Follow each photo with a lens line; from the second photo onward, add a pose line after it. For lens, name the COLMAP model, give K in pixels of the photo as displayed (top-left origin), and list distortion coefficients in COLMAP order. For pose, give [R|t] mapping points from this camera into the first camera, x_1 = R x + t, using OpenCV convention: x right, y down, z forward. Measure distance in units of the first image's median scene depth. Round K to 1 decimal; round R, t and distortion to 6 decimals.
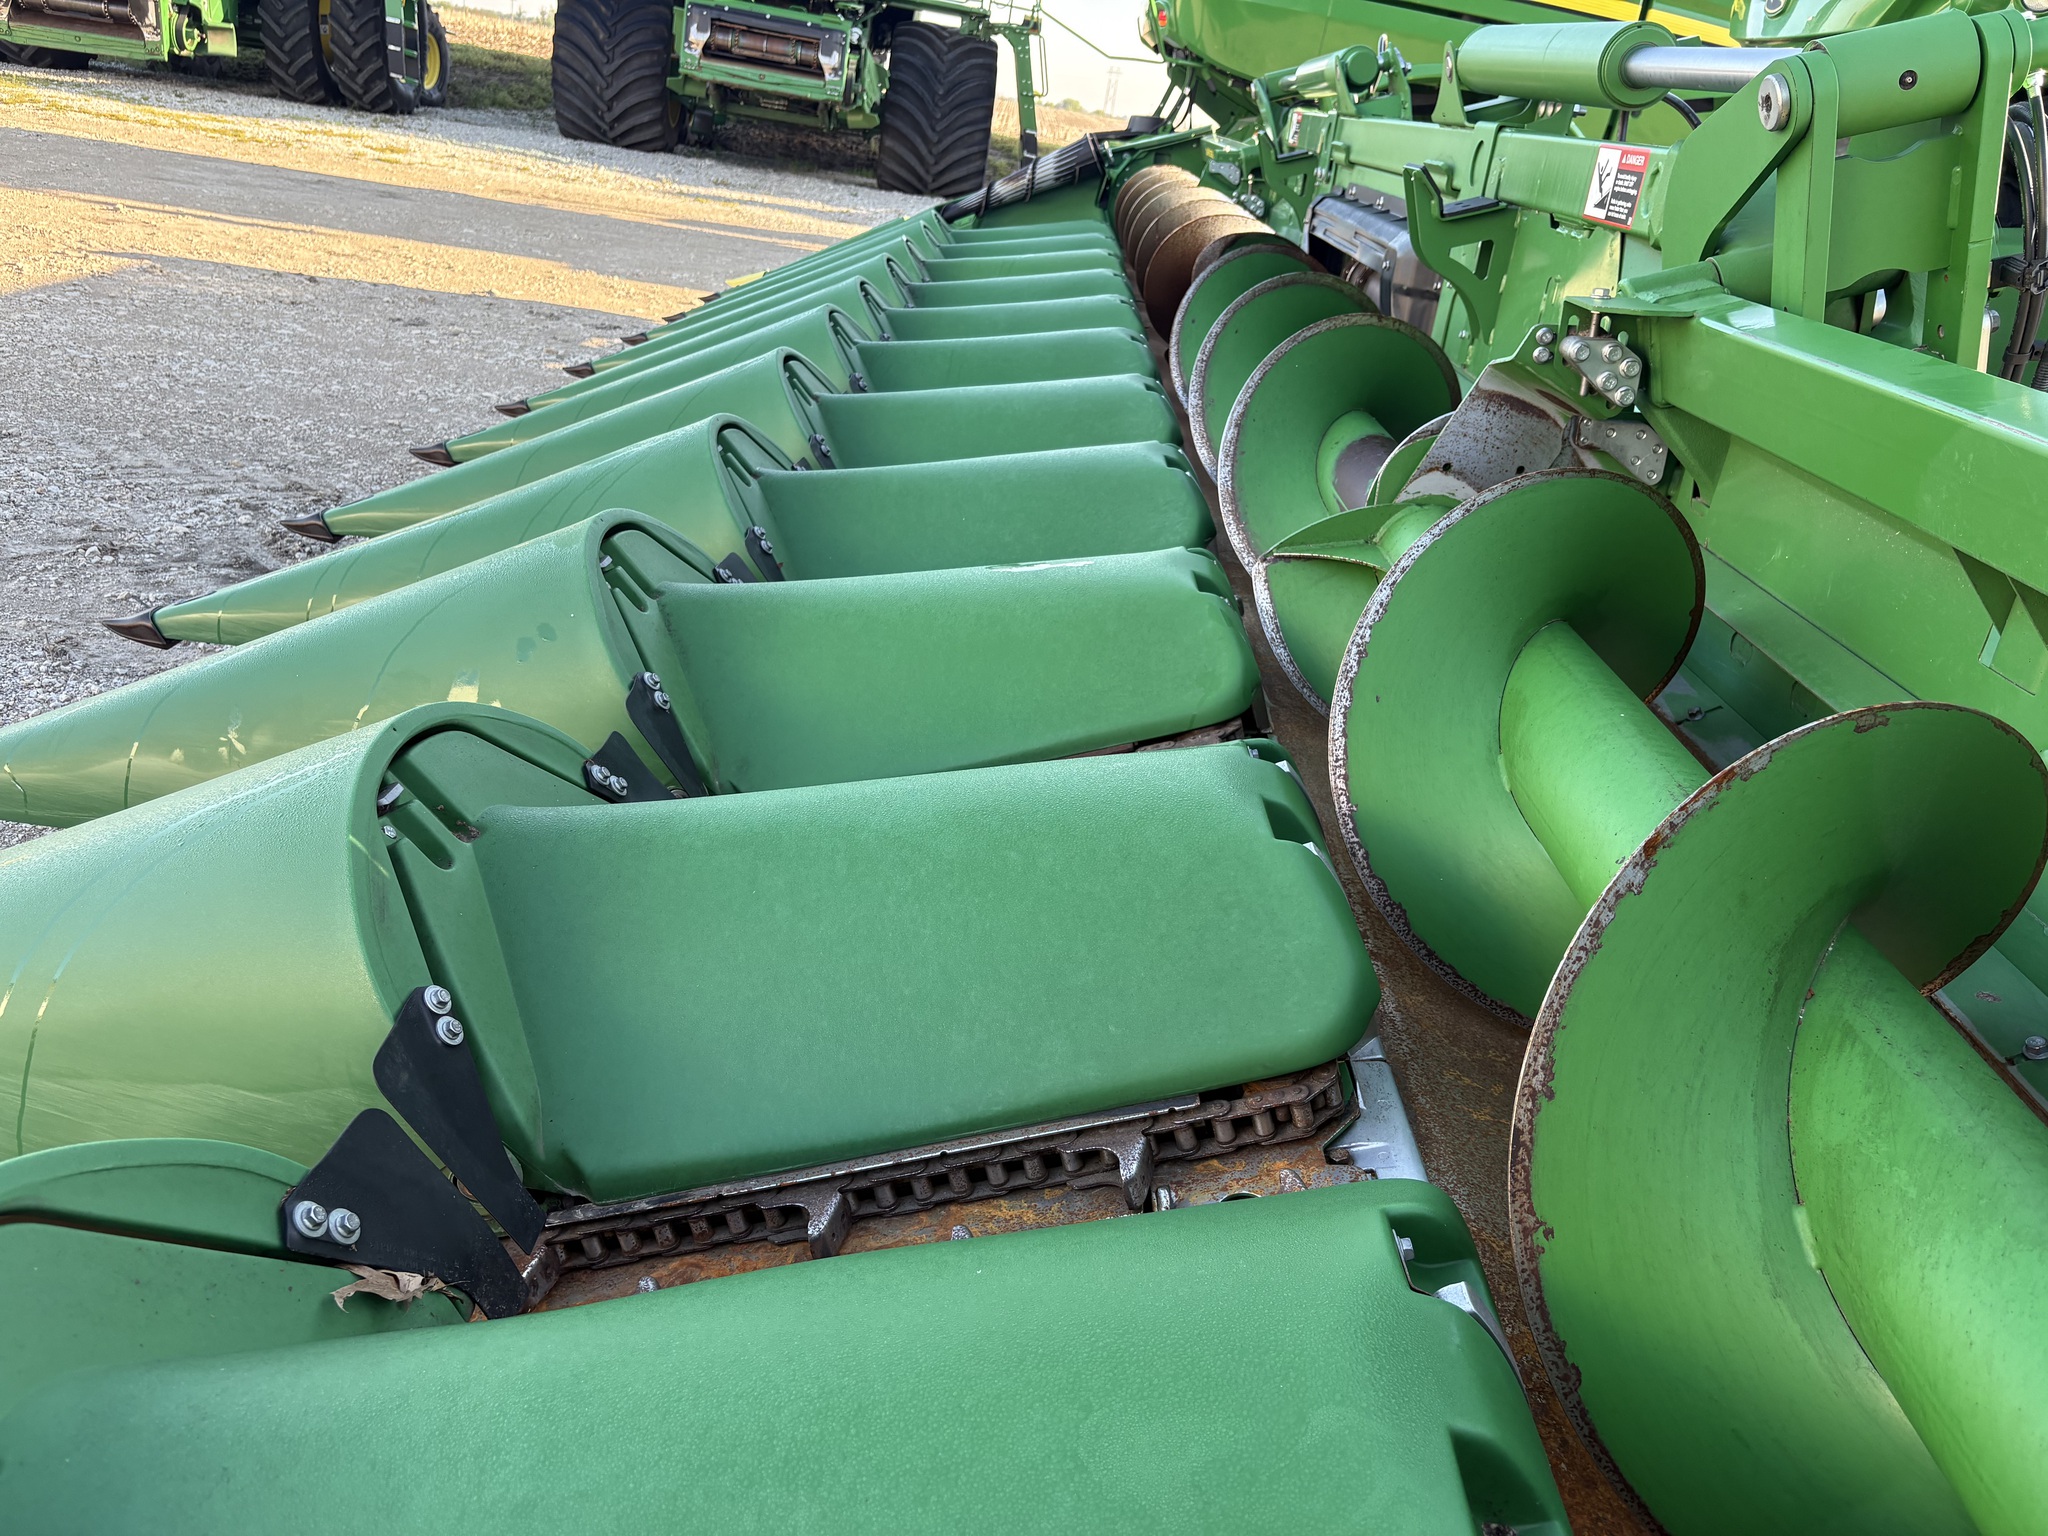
lens RADIAL K [[1562.7, 0, 1030.1], [0, 1562.7, 754.4], [0, 0, 1]] dist [0.047618, -0.048629]
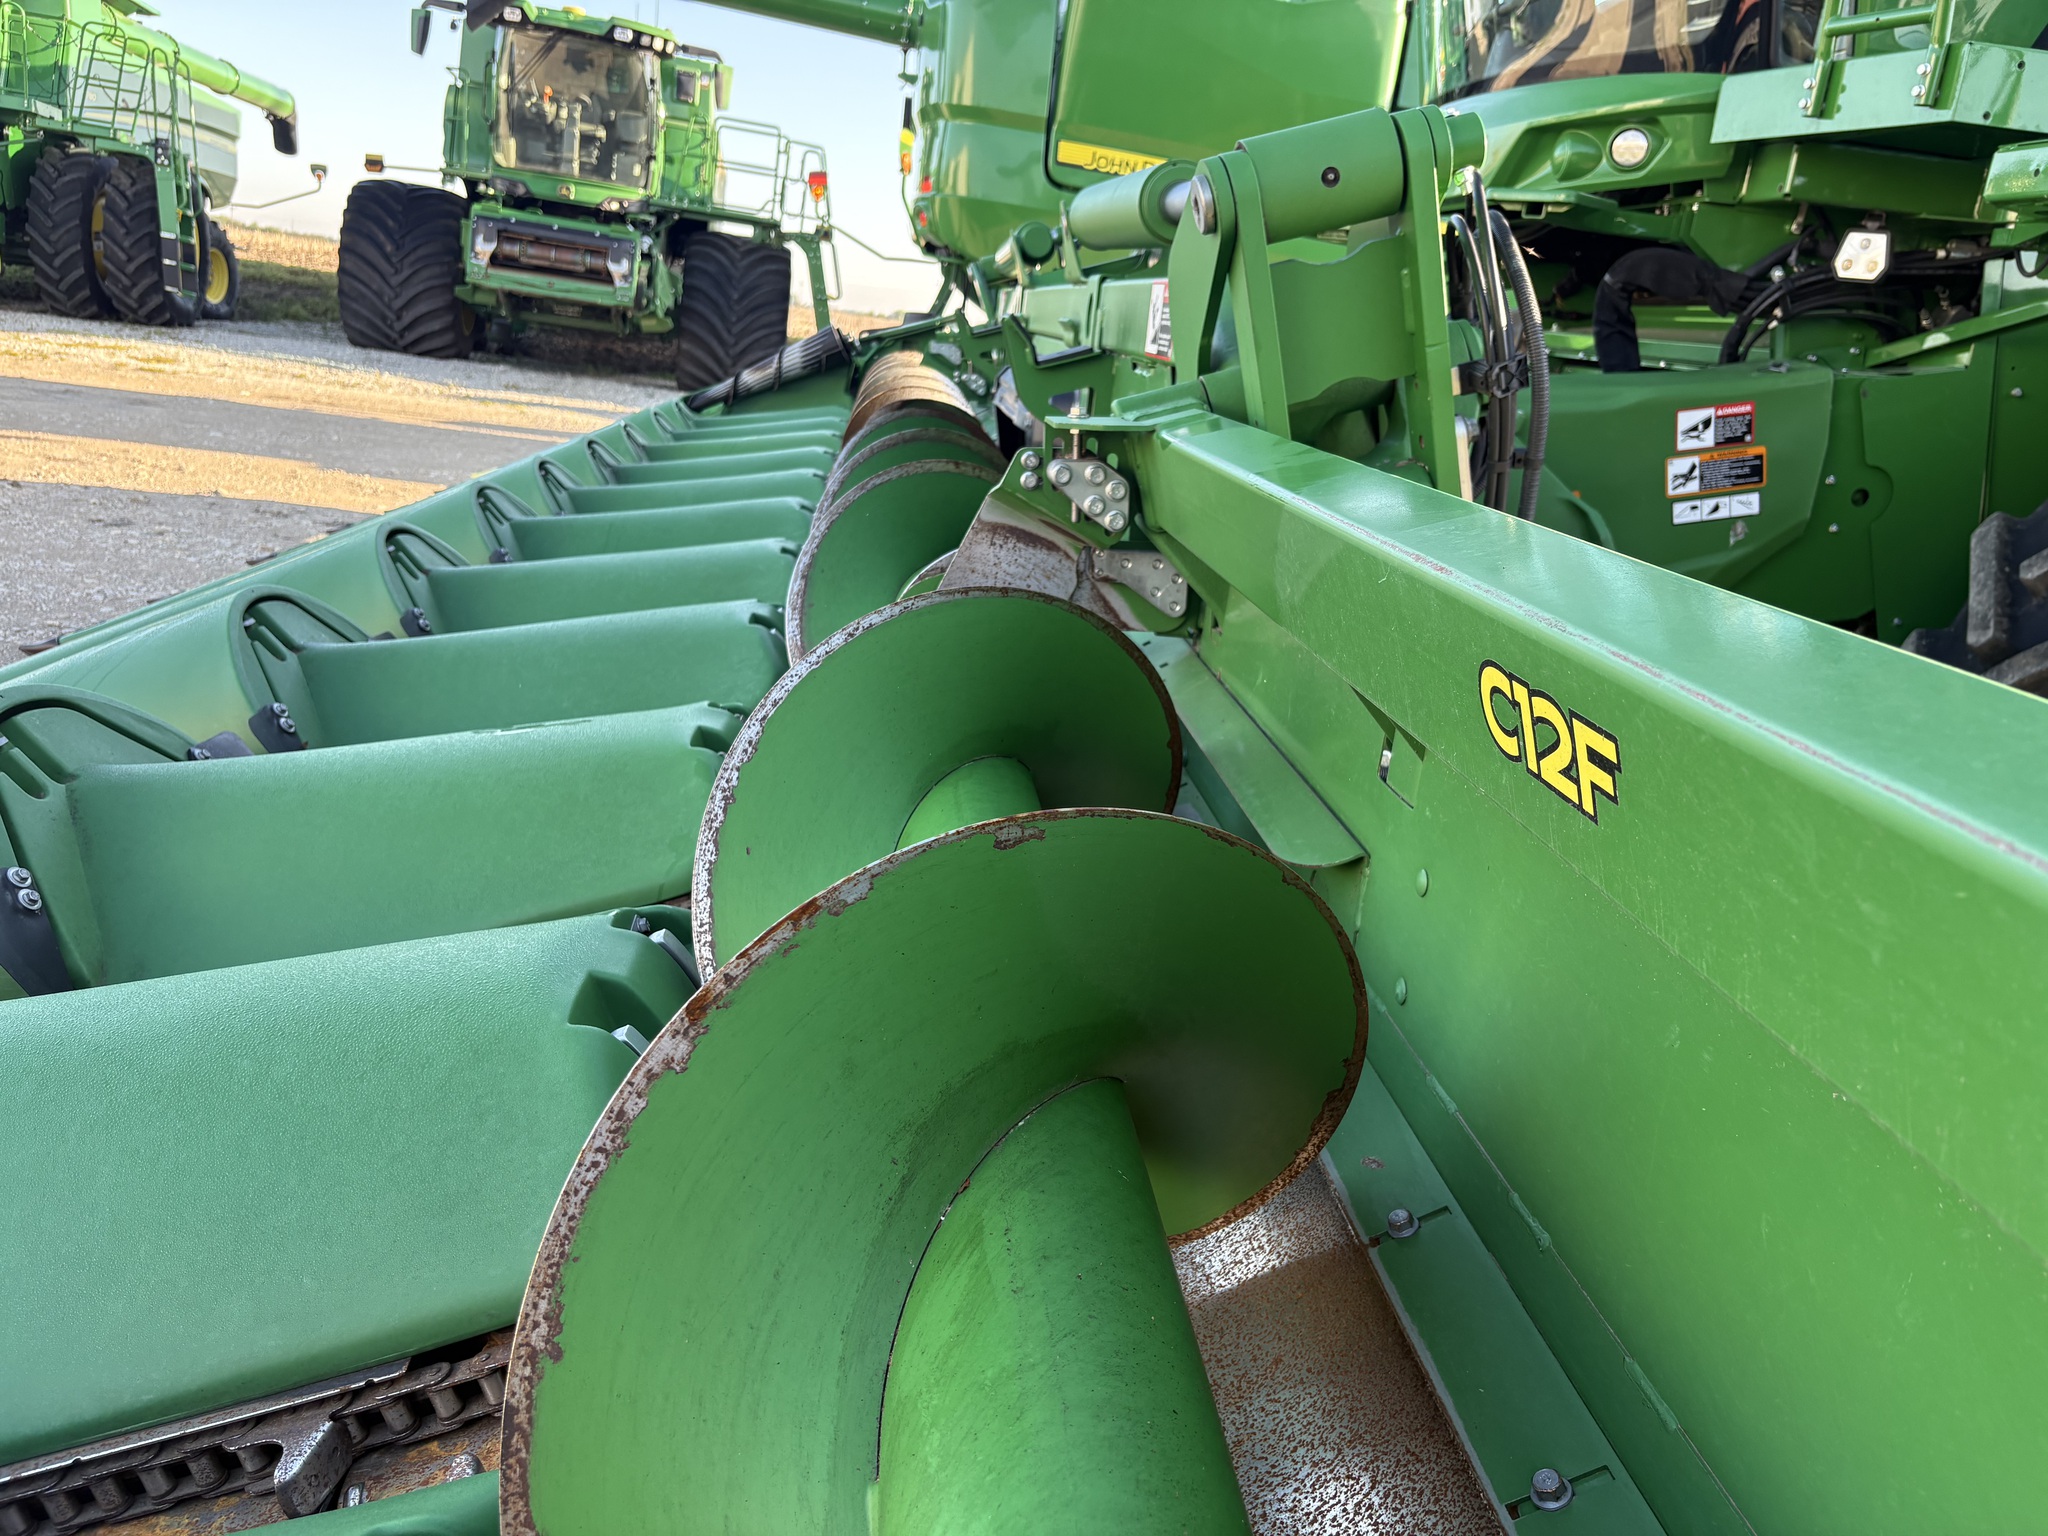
lens RADIAL K [[1562.7, 0, 1021.9], [0, 1562.7, 774.7], [0, 0, 1]] dist [0.047618, -0.048629]
pose [[0.995334, -0.042461, 0.086640, 0.220730], [0.051475, 0.993180, -0.104610, 0.015046], [-0.081607, 0.108582, 0.990732, 0.096179]]
